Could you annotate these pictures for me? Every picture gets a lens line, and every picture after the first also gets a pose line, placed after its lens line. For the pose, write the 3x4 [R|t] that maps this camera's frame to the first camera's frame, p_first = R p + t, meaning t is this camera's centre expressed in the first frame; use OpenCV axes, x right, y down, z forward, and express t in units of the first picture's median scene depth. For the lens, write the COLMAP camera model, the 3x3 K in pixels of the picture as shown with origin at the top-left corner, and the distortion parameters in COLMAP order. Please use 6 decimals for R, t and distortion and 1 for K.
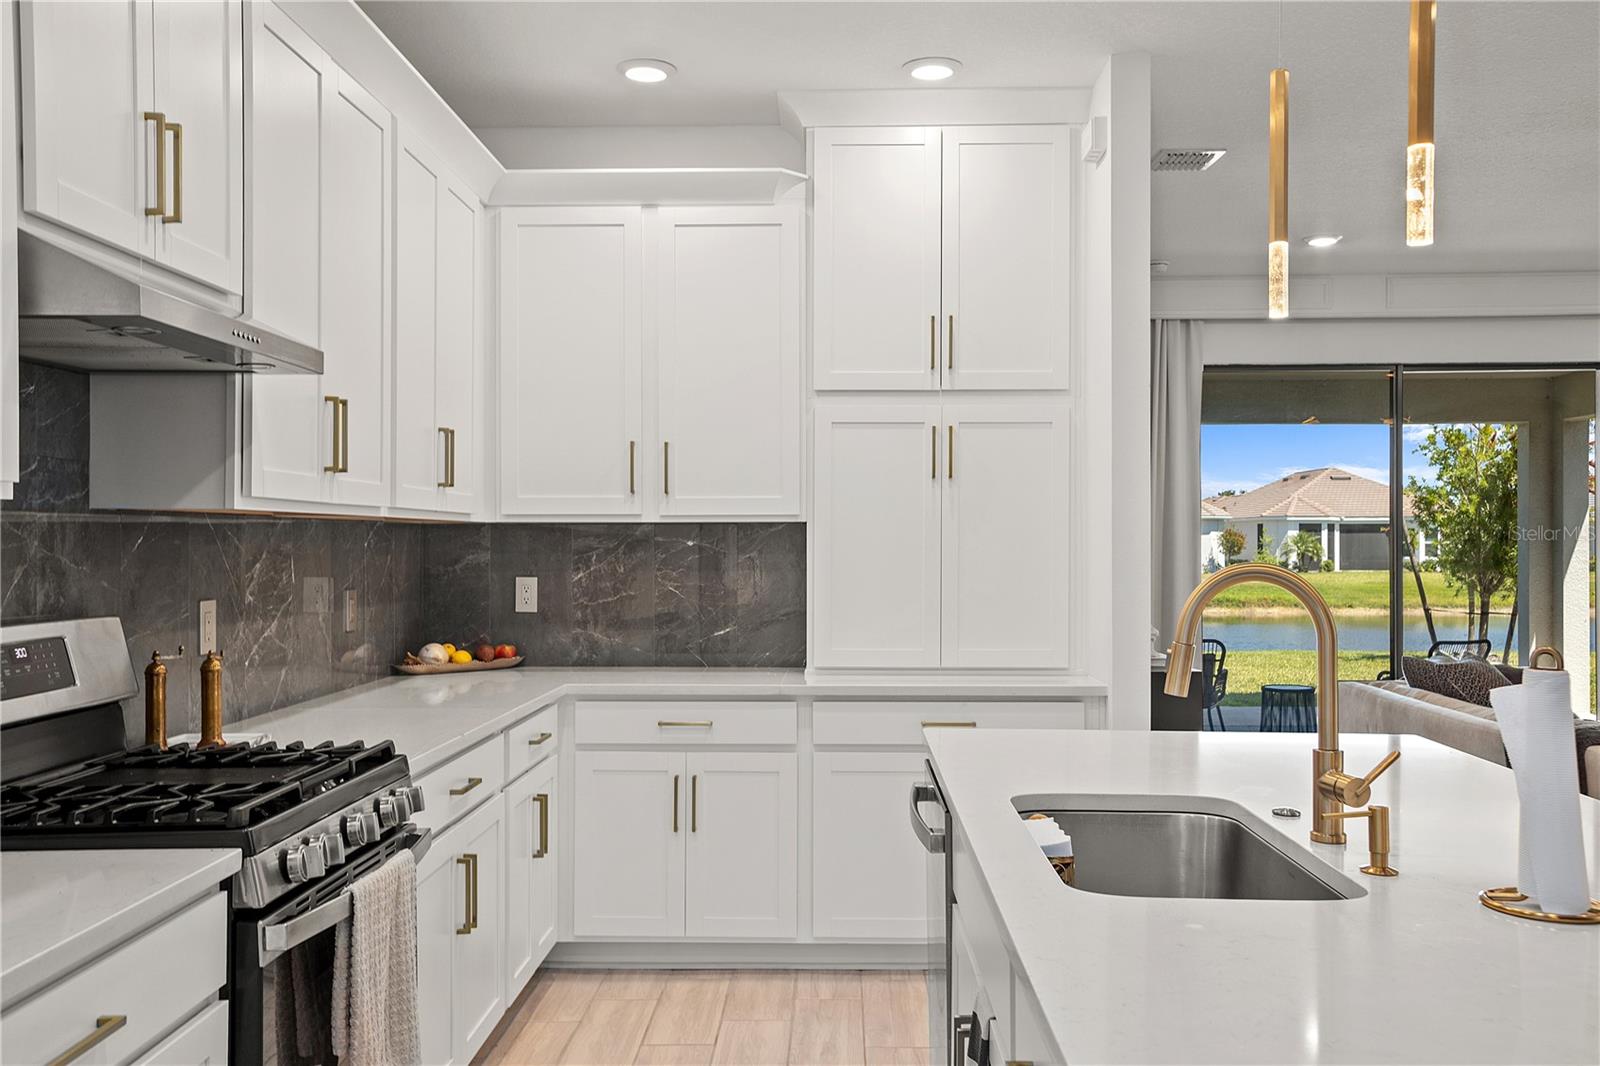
lens RADIAL K [[1438.6, 0, 795.1], [0, 1438.6, 538.4], [0, 0, 1]] dist [-0.016682, 0.004576]
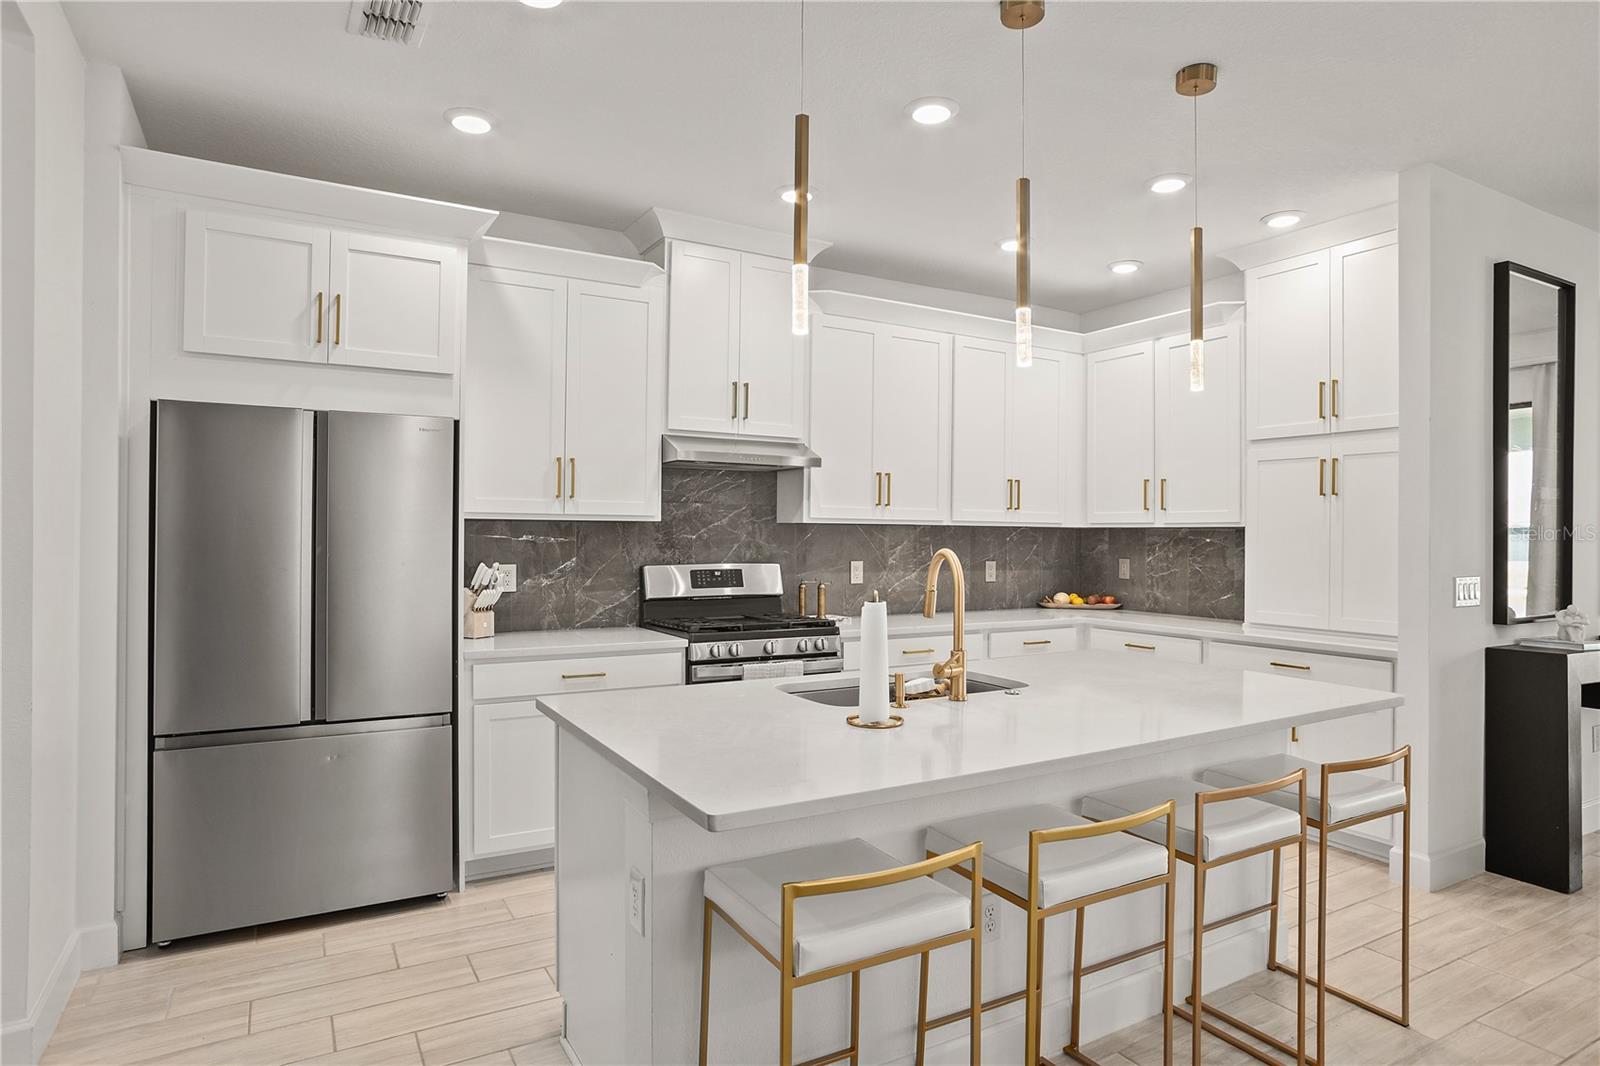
lens RADIAL K [[913.5, 0, 796.9], [0, 913.5, 529.5], [0, 0, 1]] dist [-0.050372, 0.028523]
pose [[0.514462, -0.000817, -0.857513, 0.560722], [-0.007107, 0.999961, -0.005216, -0.000093], [0.857484, 0.008778, 0.514437, 0.093703]]
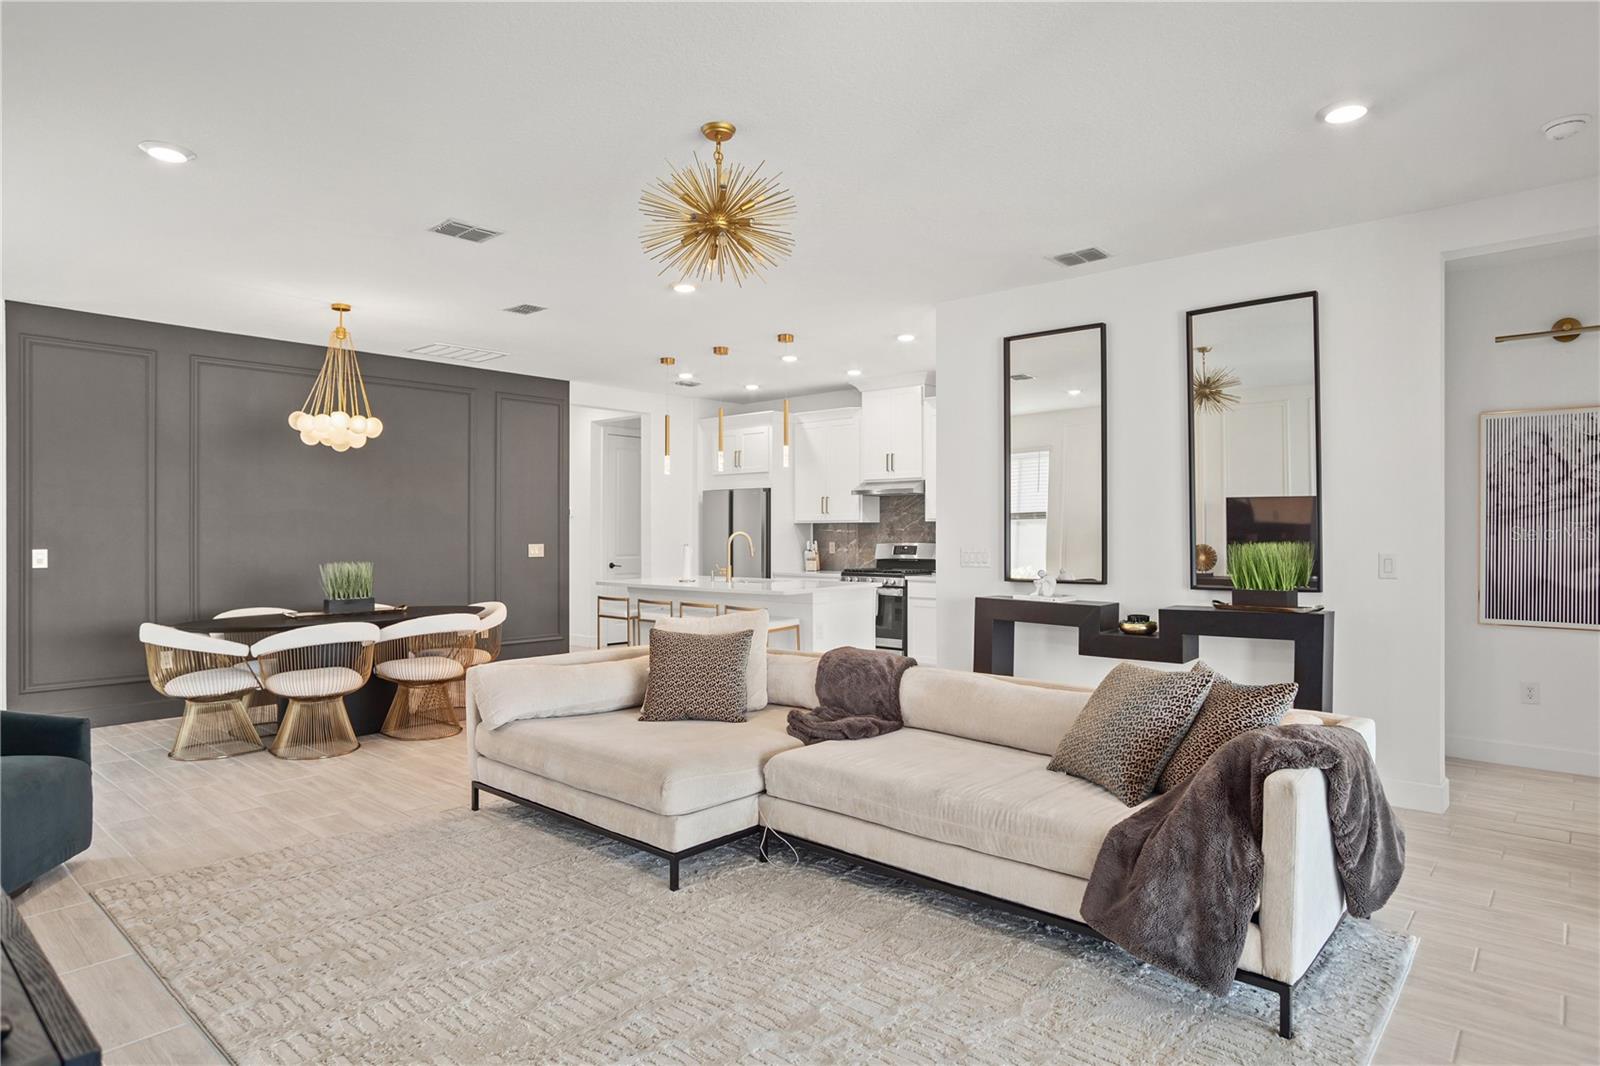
lens RADIAL K [[913.5, 0, 797.6], [0, 913.5, 528.7], [0, 0, 1]] dist [-0.050372, 0.028523]
pose [[-0.655144, -0.003274, -0.755497, 1.247992], [0.002068, 0.999979, -0.006127, 0.012178], [0.755501, -0.005576, -0.655124, 1.529553]]
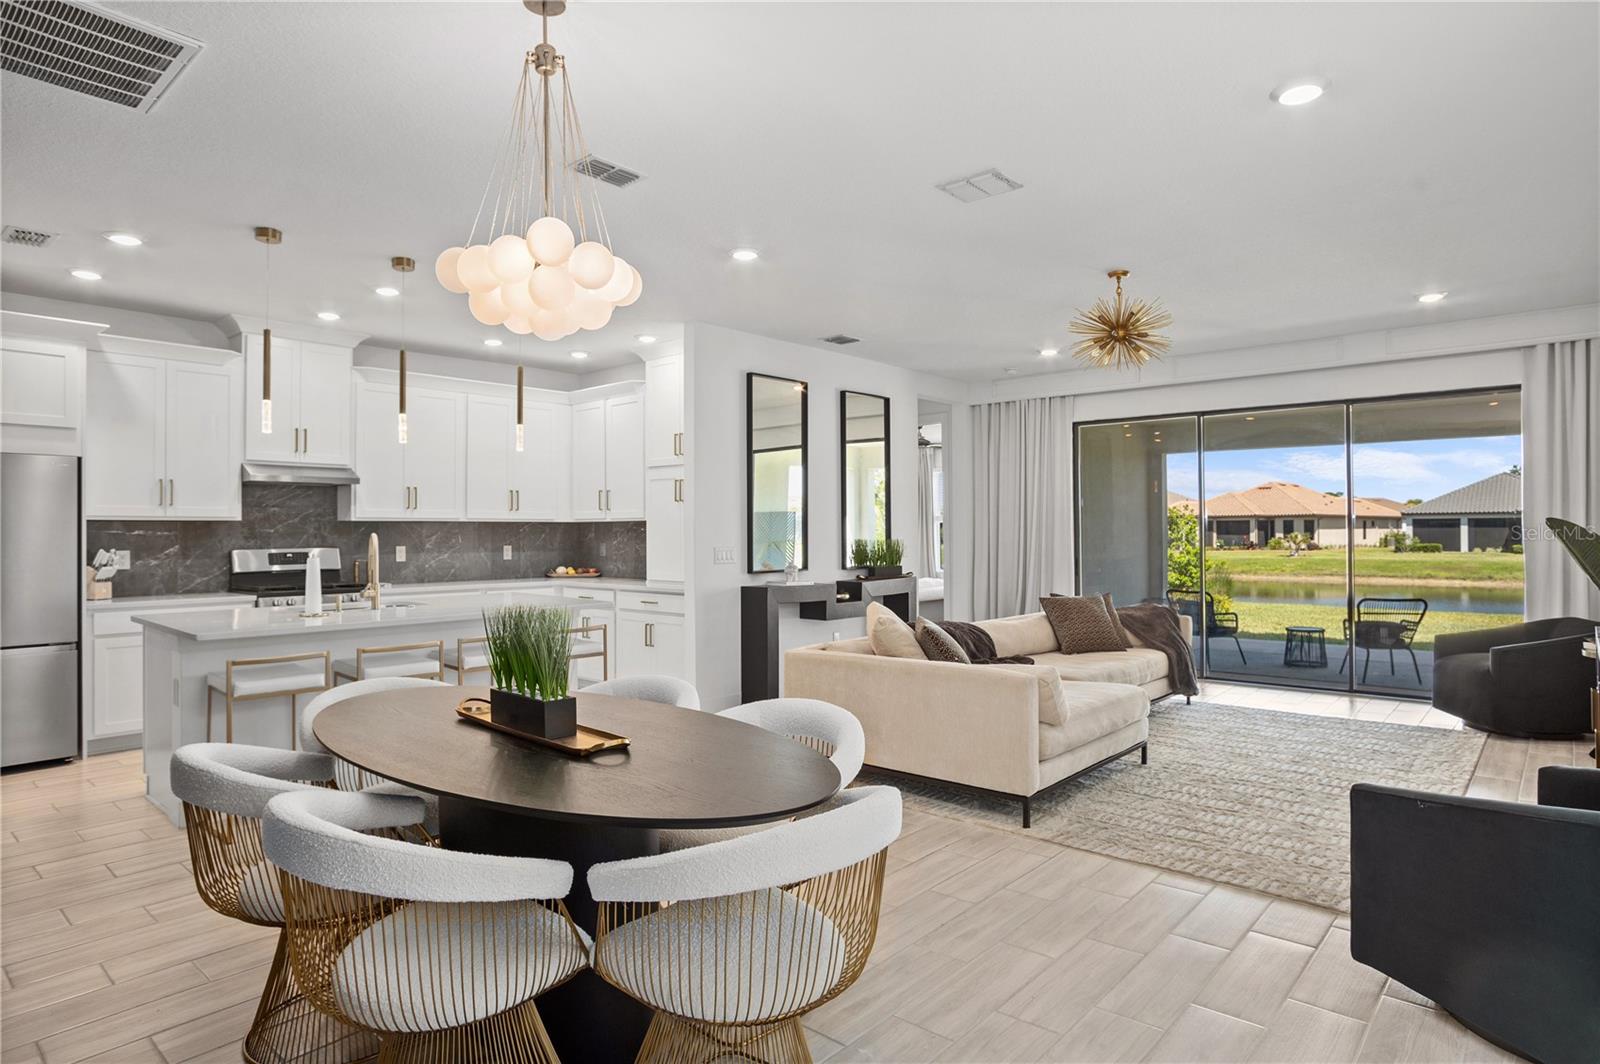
lens RADIAL K [[913.5, 0, 794.3], [0, 913.5, 522.2], [0, 0, 1]] dist [-0.050372, 0.028523]
pose [[0.751536, -0.009464, -0.659624, 1.182563], [0.004568, 0.999948, -0.009143, 0.006485], [0.659676, 0.003858, 0.751540, -0.013705]]
